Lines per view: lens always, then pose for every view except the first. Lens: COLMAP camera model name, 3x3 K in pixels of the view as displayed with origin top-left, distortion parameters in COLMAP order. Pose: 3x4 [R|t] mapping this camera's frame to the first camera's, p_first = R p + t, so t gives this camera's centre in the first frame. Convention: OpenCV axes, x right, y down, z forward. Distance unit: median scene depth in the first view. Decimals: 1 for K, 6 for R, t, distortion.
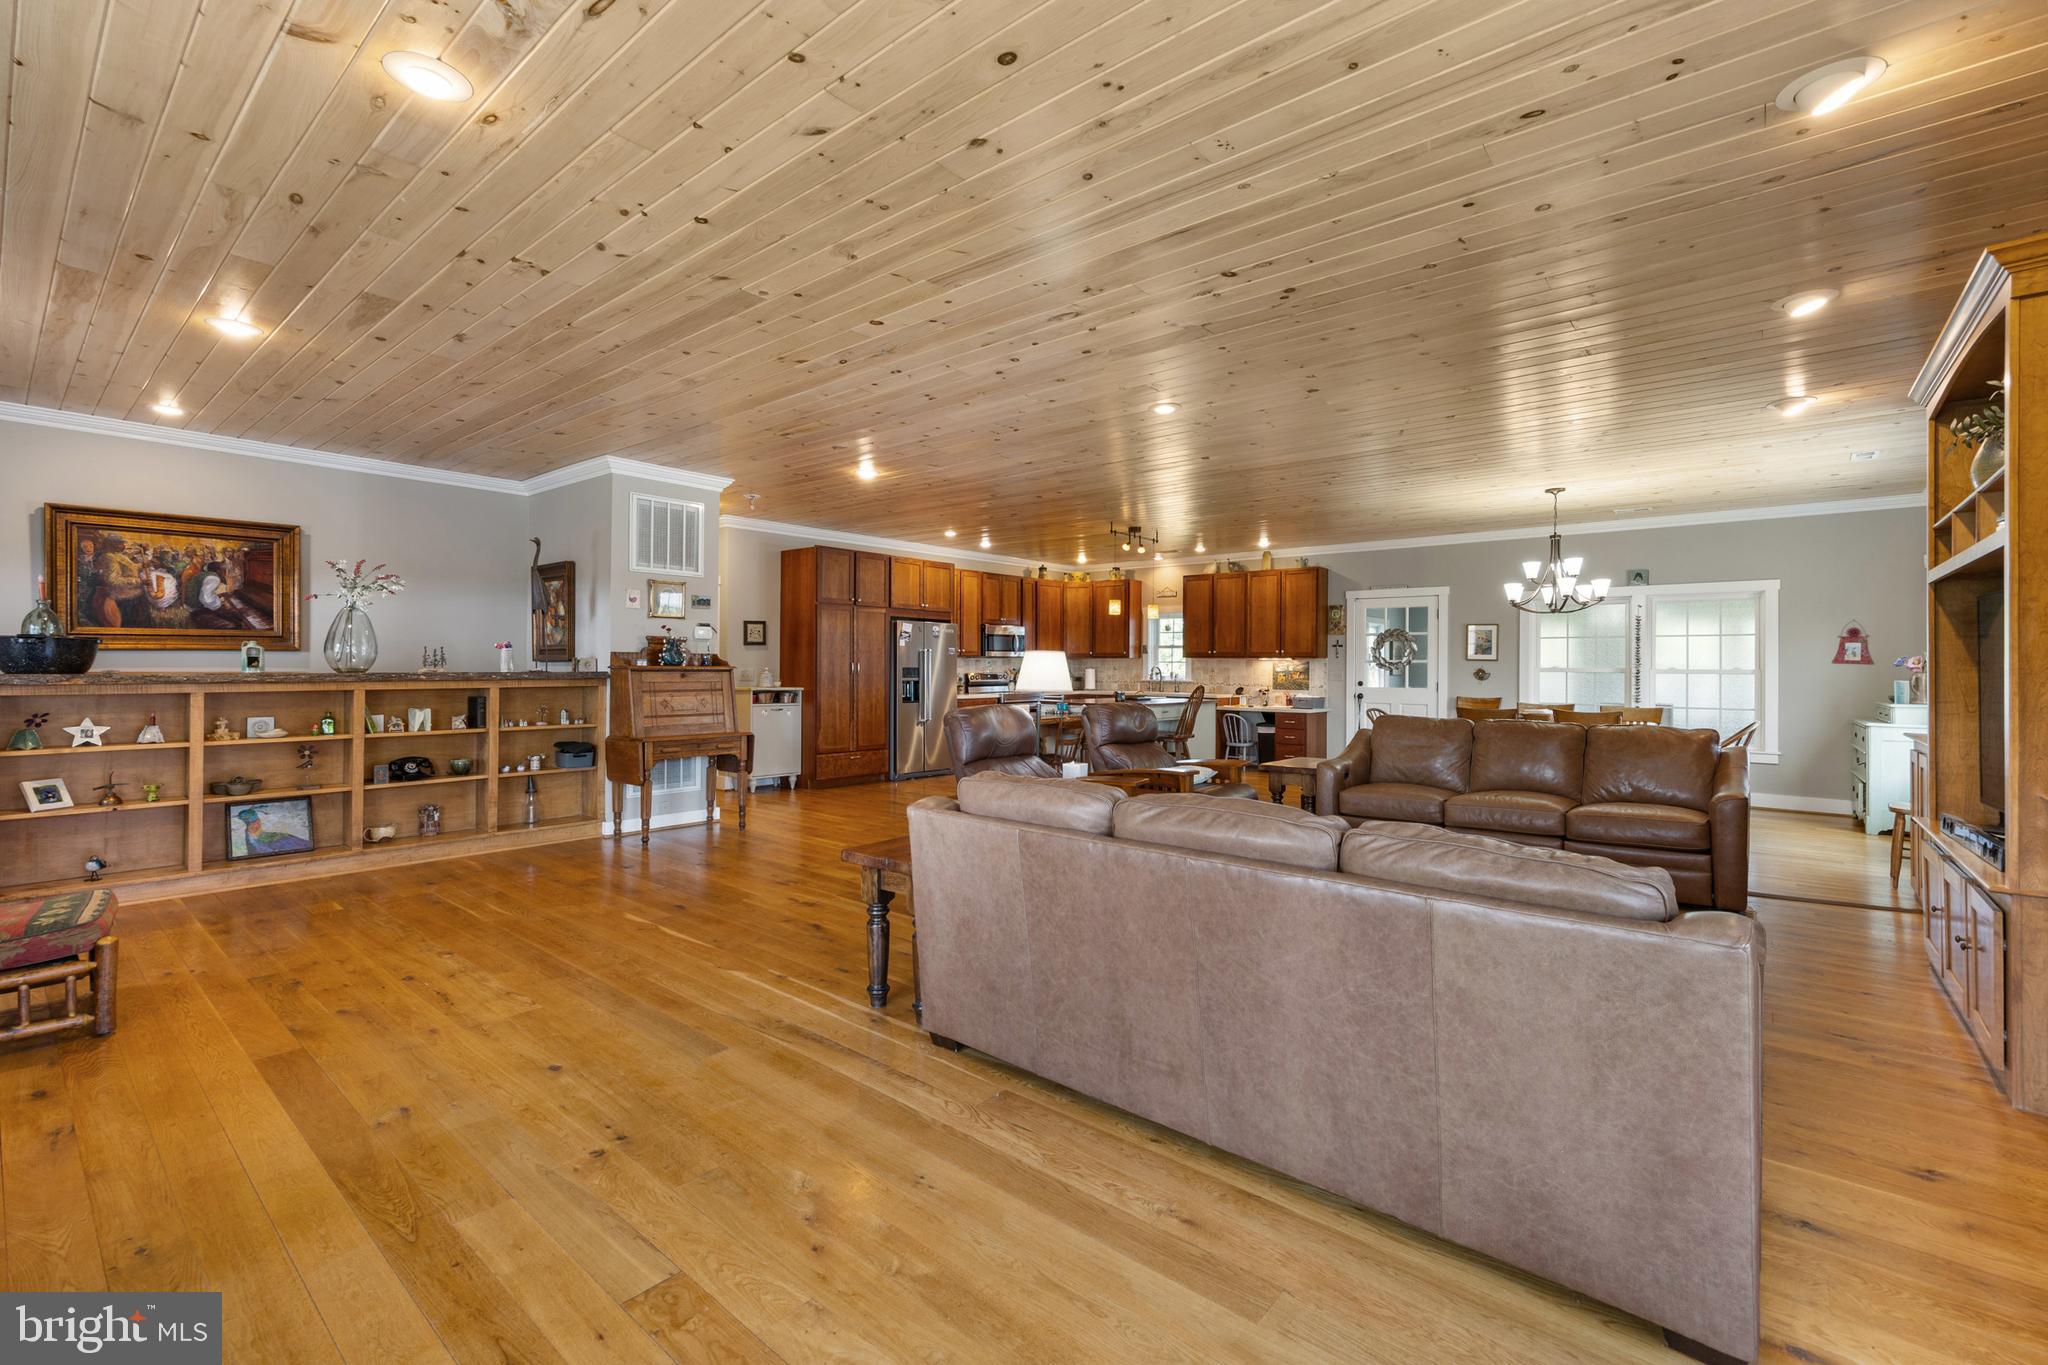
lens RADIAL K [[856.8, 0, 1030.0], [0, 856.8, 691.9], [0, 0, 1]] dist [-0.000628, -0.000004]
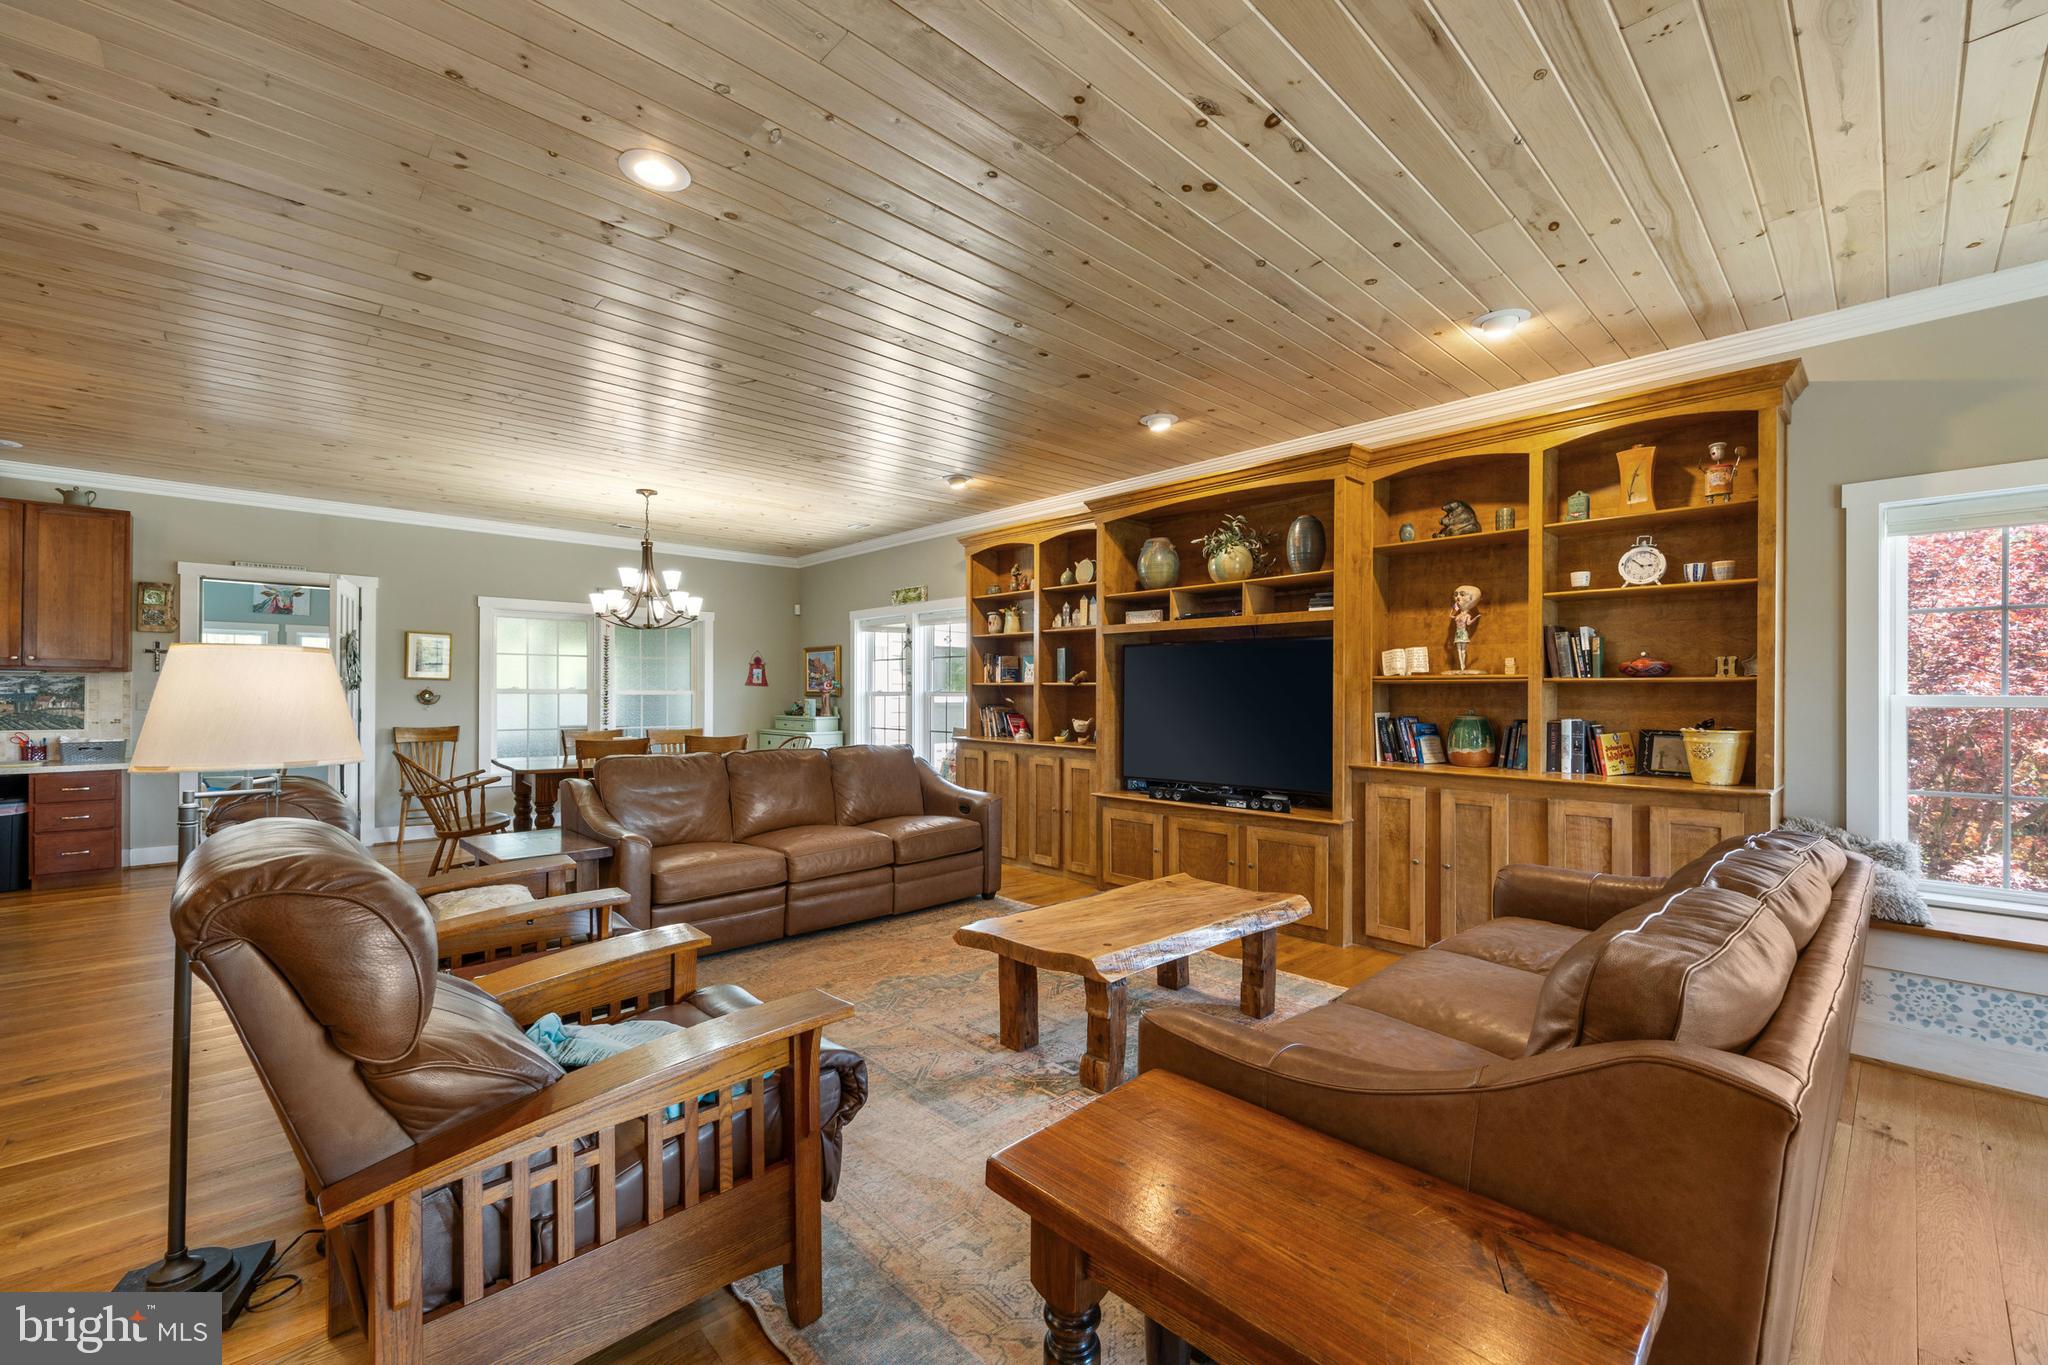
lens RADIAL K [[856.8, 0, 1030.0], [0, 856.8, 691.9], [0, 0, 1]] dist [-0.000628, -0.000004]
pose [[0.104515, -0.004745, 0.994512, -0.158150], [0.025453, 0.999674, 0.002094, -0.010822], [-0.994198, 0.025095, 0.104602, 0.311619]]
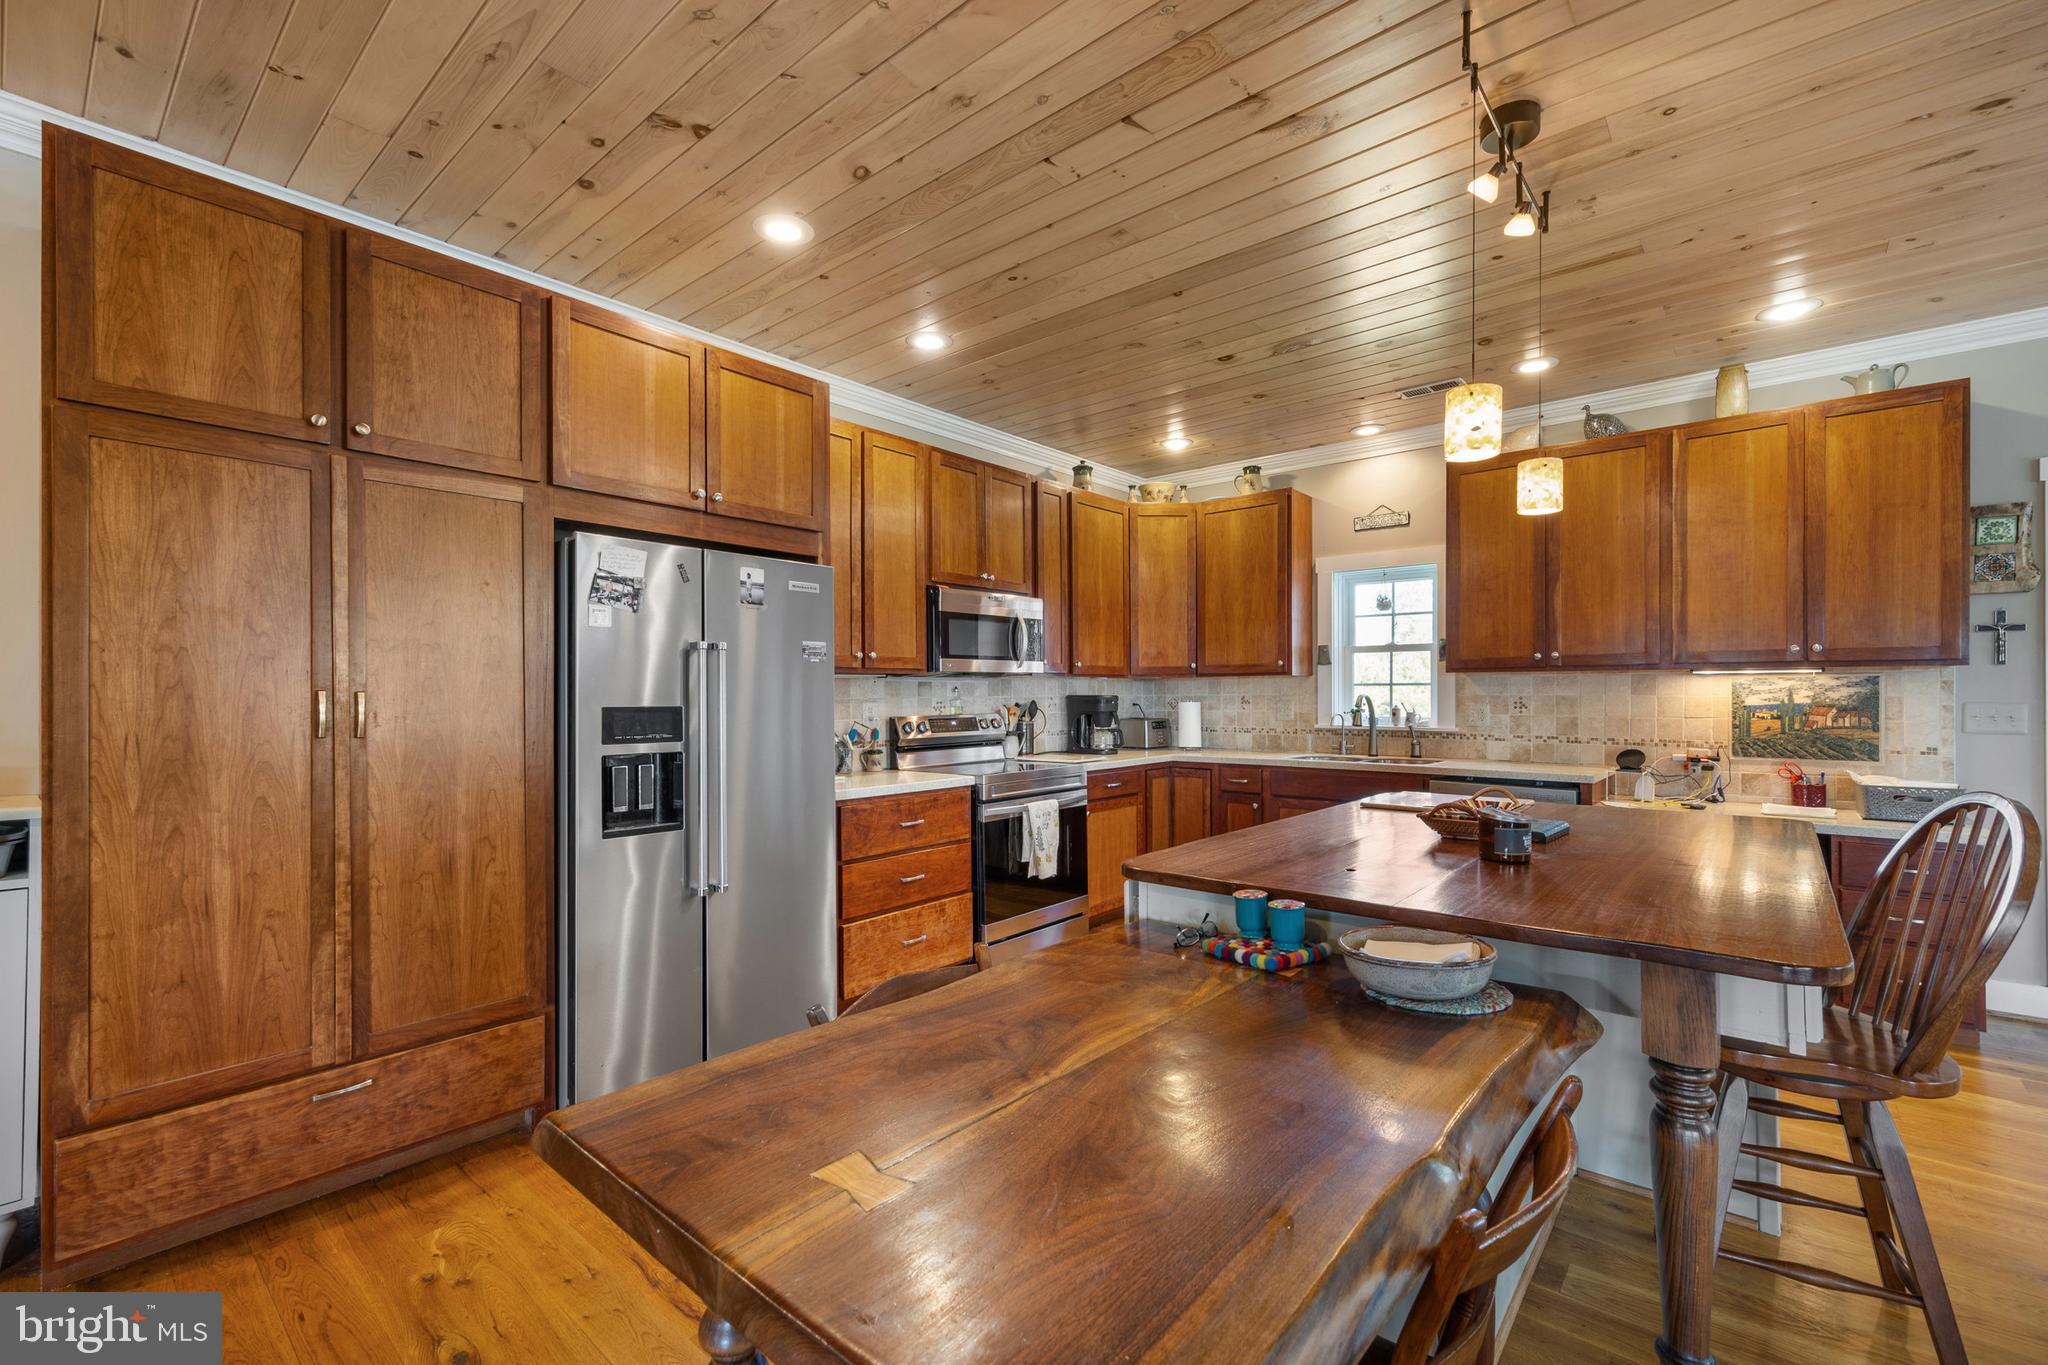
lens RADIAL K [[856.8, 0, 1030.0], [0, 856.8, 691.9], [0, 0, 1]] dist [-0.000628, -0.000004]
pose [[0.999958, -0.008348, -0.003671, -0.011662], [0.008217, 0.999373, -0.034432, -0.019698], [0.003956, 0.034400, 0.999400, 0.627443]]
